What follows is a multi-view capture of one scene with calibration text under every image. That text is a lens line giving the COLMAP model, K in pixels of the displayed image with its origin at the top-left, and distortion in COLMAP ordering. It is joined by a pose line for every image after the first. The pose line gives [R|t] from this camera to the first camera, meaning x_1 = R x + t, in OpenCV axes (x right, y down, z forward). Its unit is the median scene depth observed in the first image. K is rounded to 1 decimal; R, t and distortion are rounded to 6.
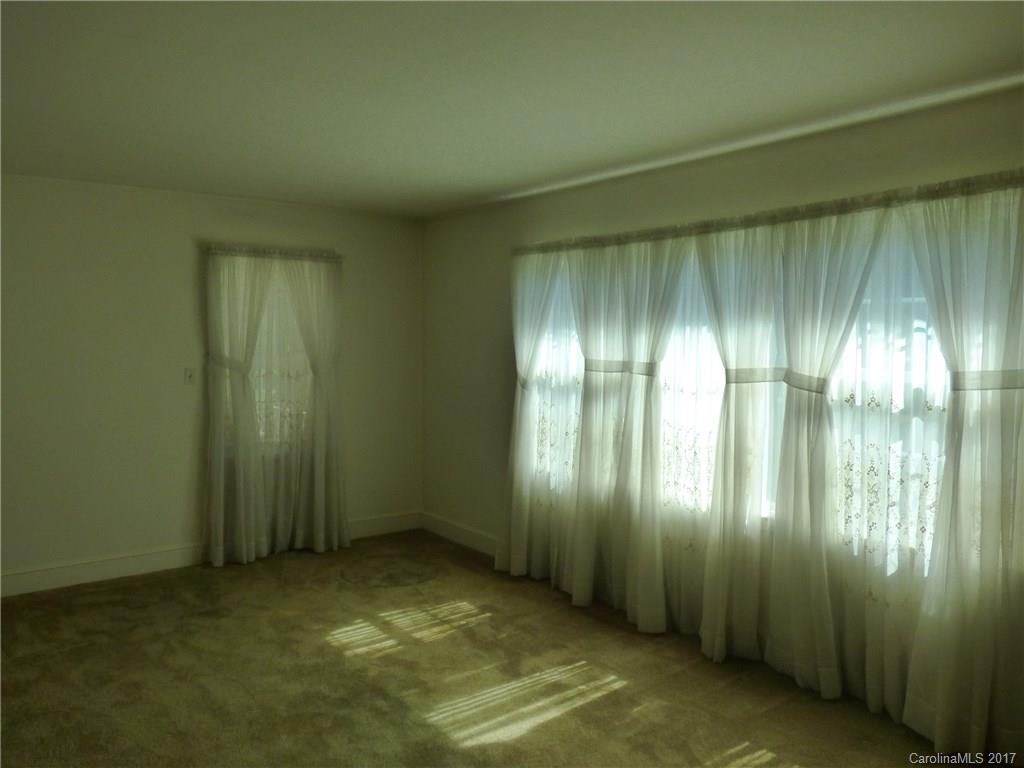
lens RADIAL K [[768.9, 0, 515.0], [0, 768.9, 379.8], [0, 0, 1]] dist [-0.000152, -0.025426]
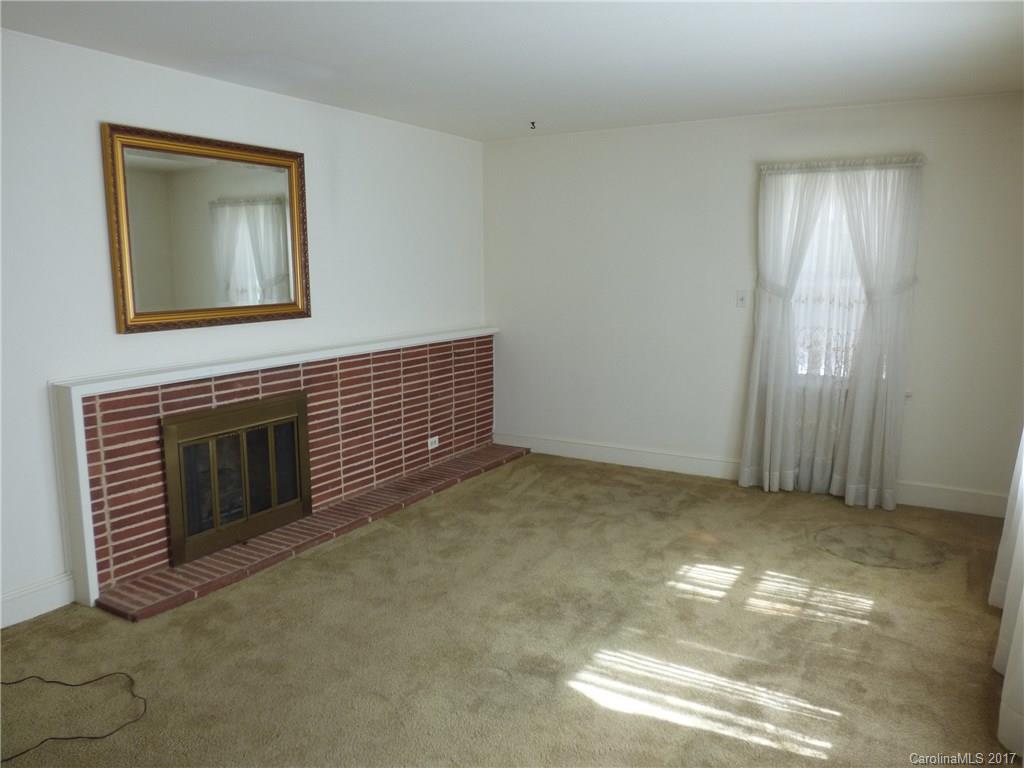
lens RADIAL K [[768.9, 0, 514.4], [0, 768.9, 389.7], [0, 0, 1]] dist [-0.000152, -0.025426]
pose [[0.374837, 0.143646, -0.915895, 0.530691], [-0.047733, 0.989603, 0.135671, -0.012704], [0.925861, -0.007136, 0.377797, 0.409600]]
